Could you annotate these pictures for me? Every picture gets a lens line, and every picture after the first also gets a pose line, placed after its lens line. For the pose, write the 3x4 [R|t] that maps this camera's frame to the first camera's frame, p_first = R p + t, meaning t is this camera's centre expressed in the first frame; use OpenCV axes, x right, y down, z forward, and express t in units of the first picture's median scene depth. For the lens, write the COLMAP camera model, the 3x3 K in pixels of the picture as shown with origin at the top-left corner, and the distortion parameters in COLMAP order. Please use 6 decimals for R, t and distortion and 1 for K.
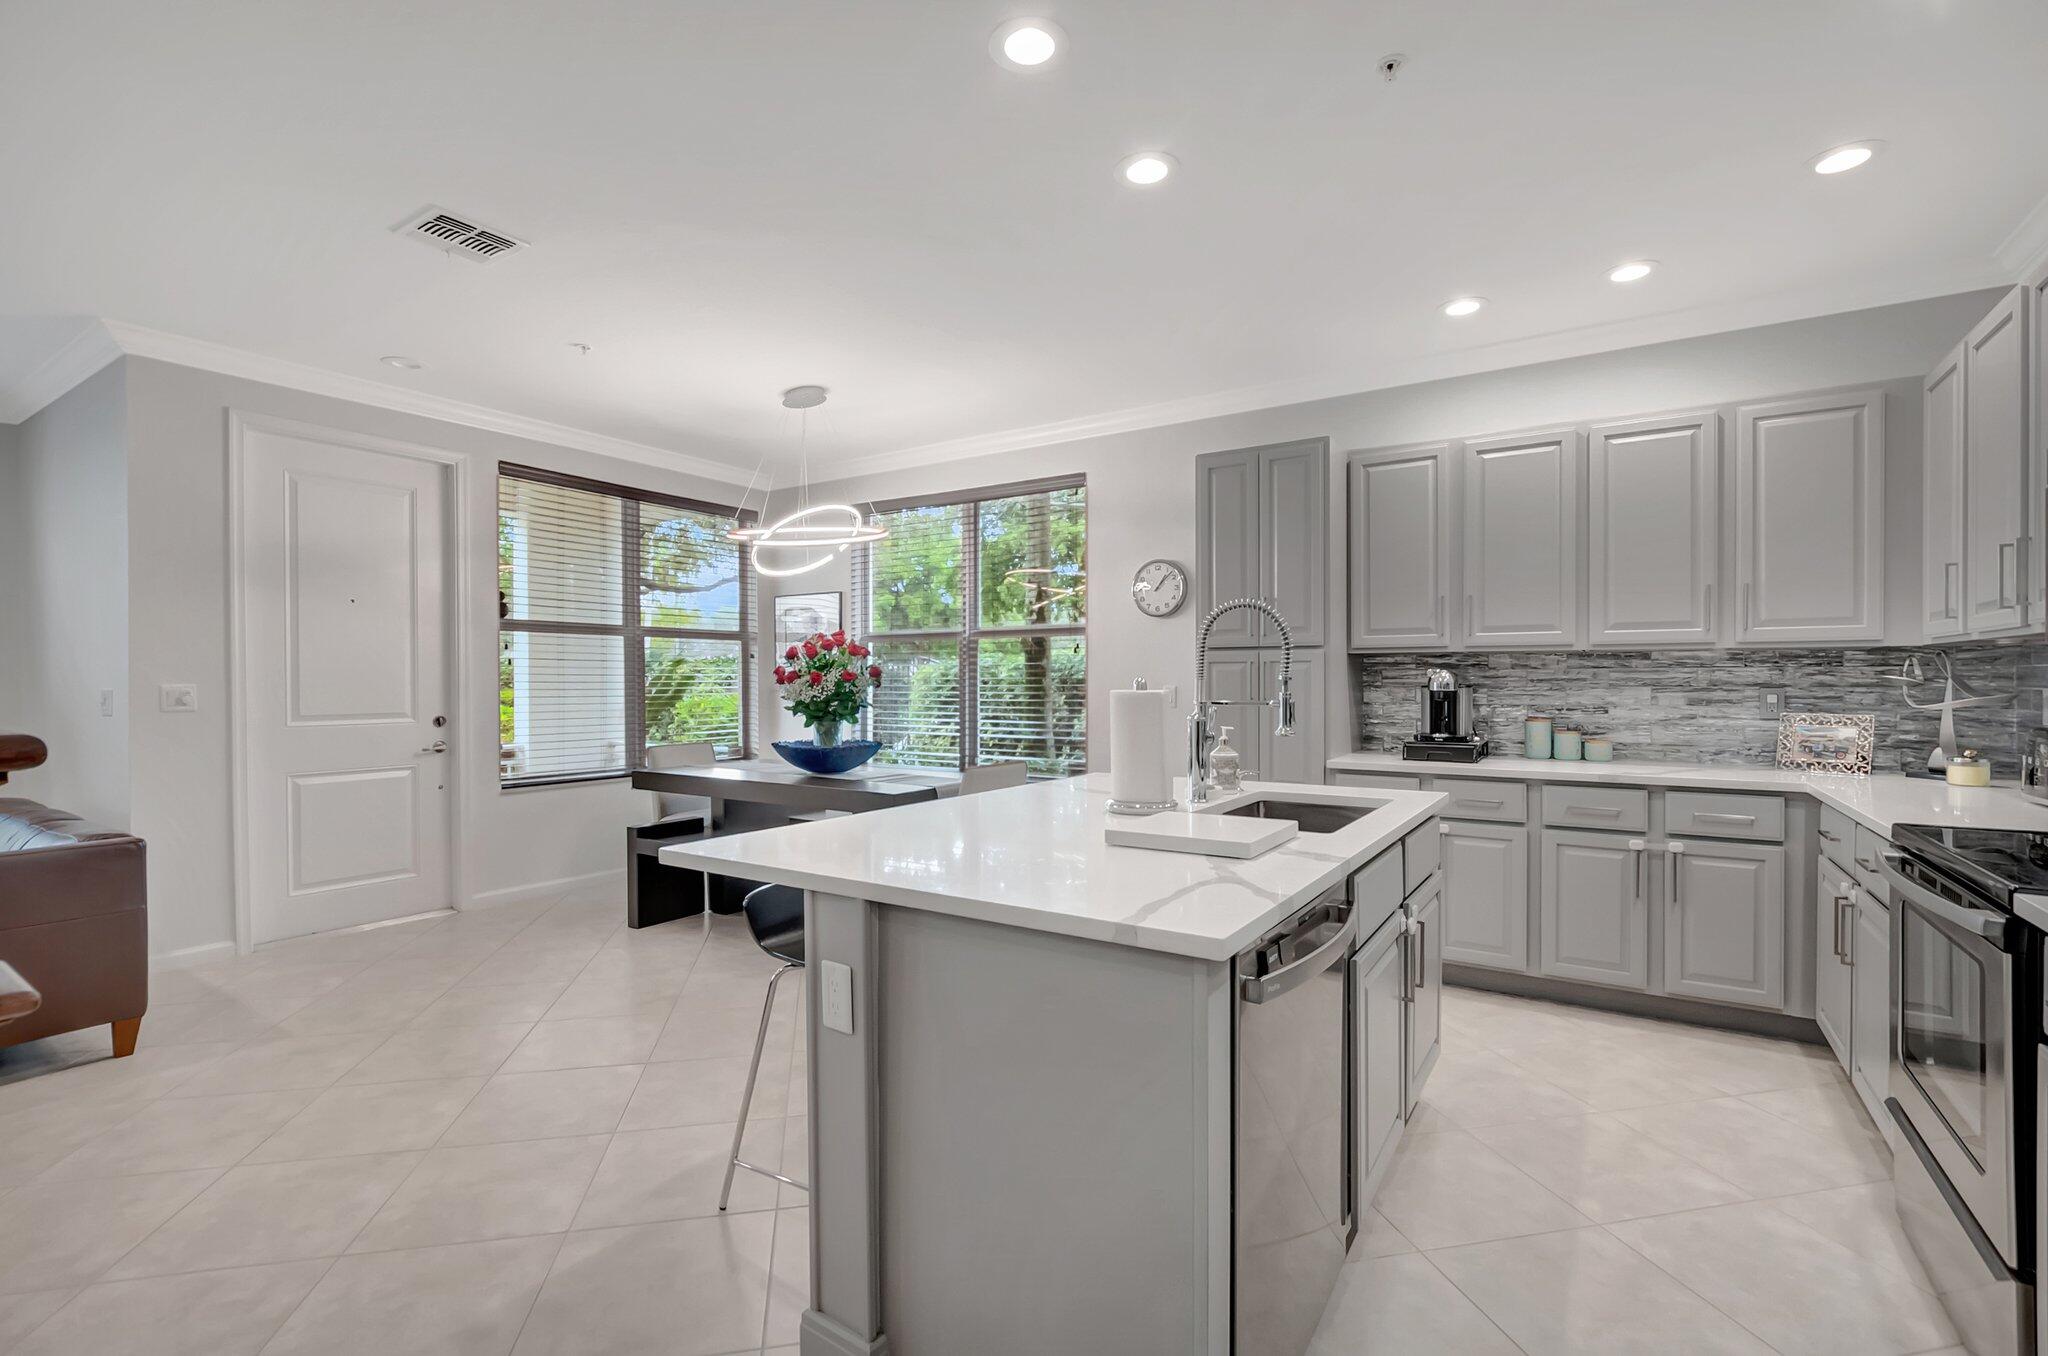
lens RADIAL K [[897.4, 0, 1024.0], [0, 897.4, 678.0], [0, 0, 1]] dist [-0.000413, -0.000059]
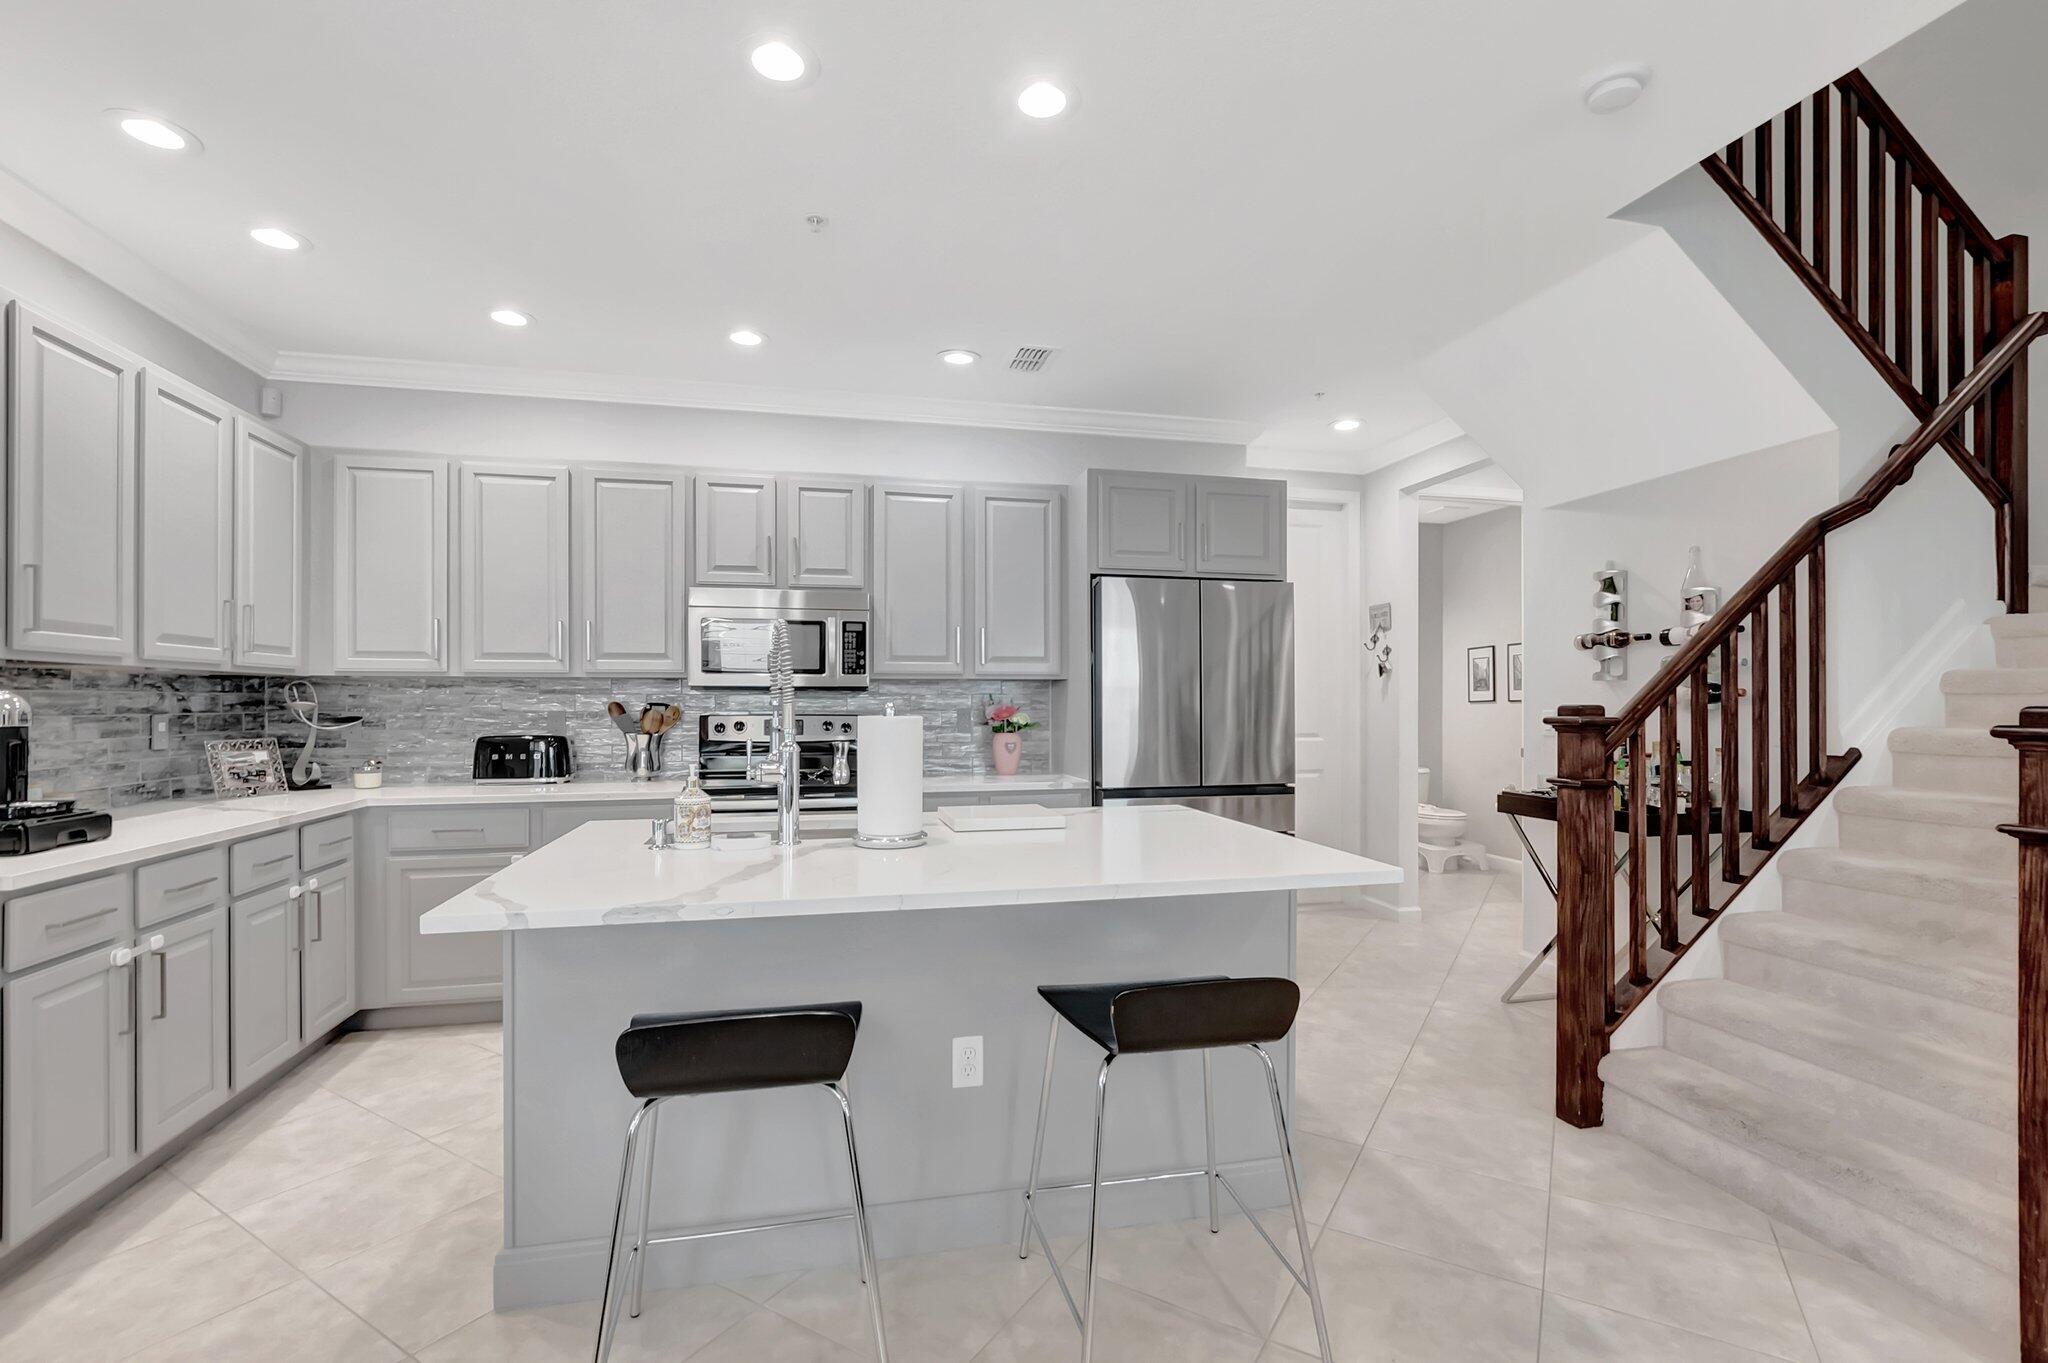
lens RADIAL K [[922.3, 0, 1024.0], [0, 922.3, 681.5], [0, 0, 1]] dist [-0.018025, 0.007005]
pose [[-0.725233, 0.015071, 0.688339, -0.424320], [-0.002819, 0.999687, -0.024858, -0.001872], [-0.688498, -0.019968, -0.724963, 1.056897]]
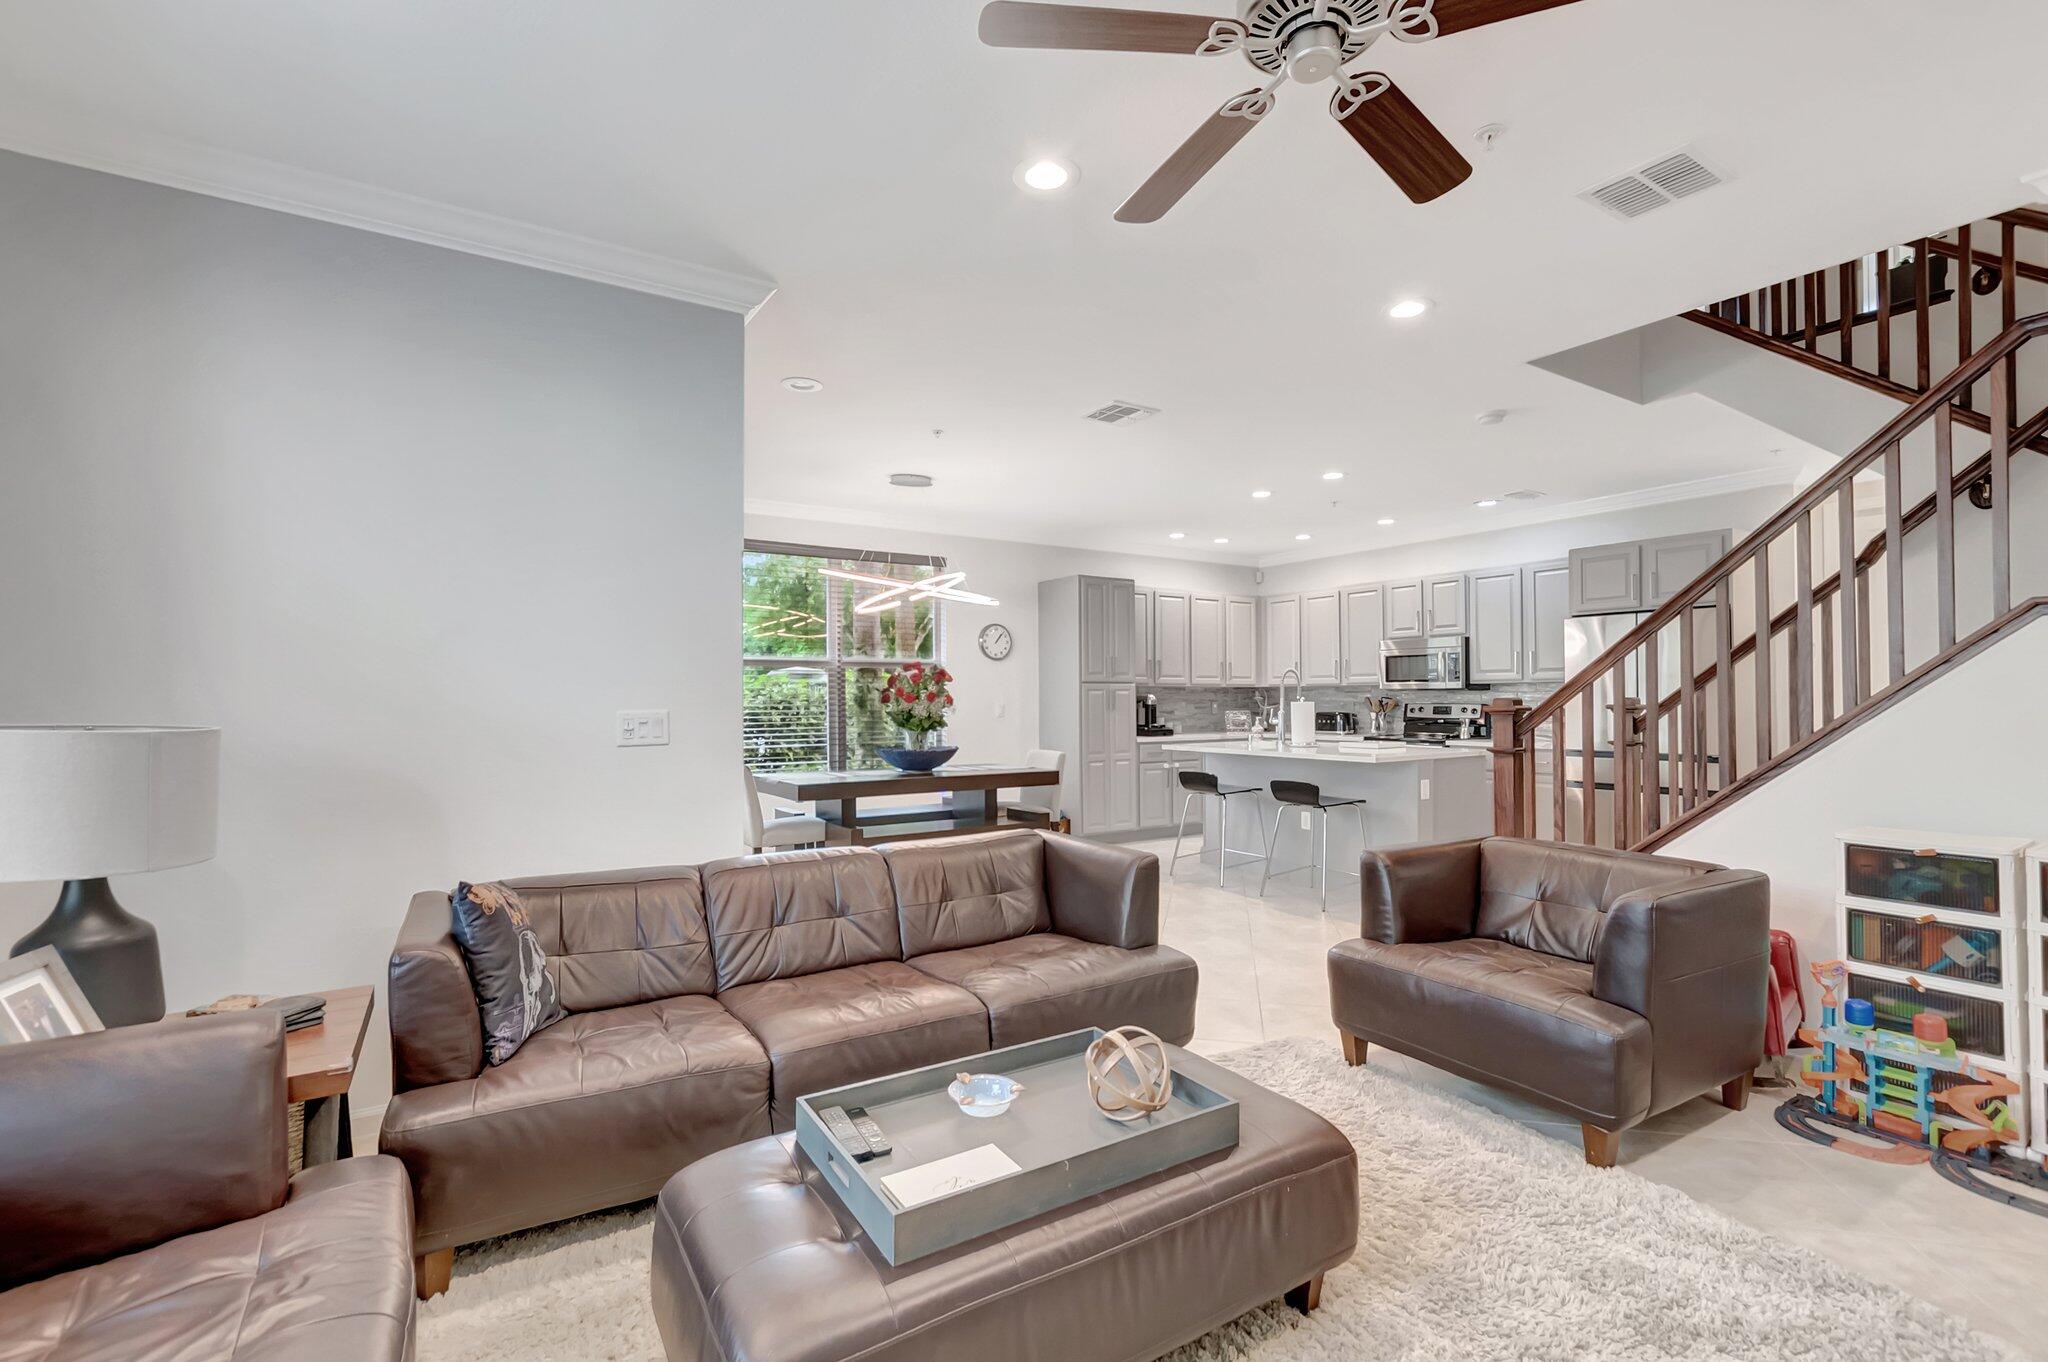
lens RADIAL K [[922.3, 0, 1024.0], [0, 922.3, 681.0], [0, 0, 1]] dist [-0.018025, 0.007005]
pose [[0.421995, 0.017124, 0.906436, -1.831000], [-0.000672, 0.999827, -0.018575, 0.000056], [-0.906598, 0.007229, 0.421934, 0.363320]]
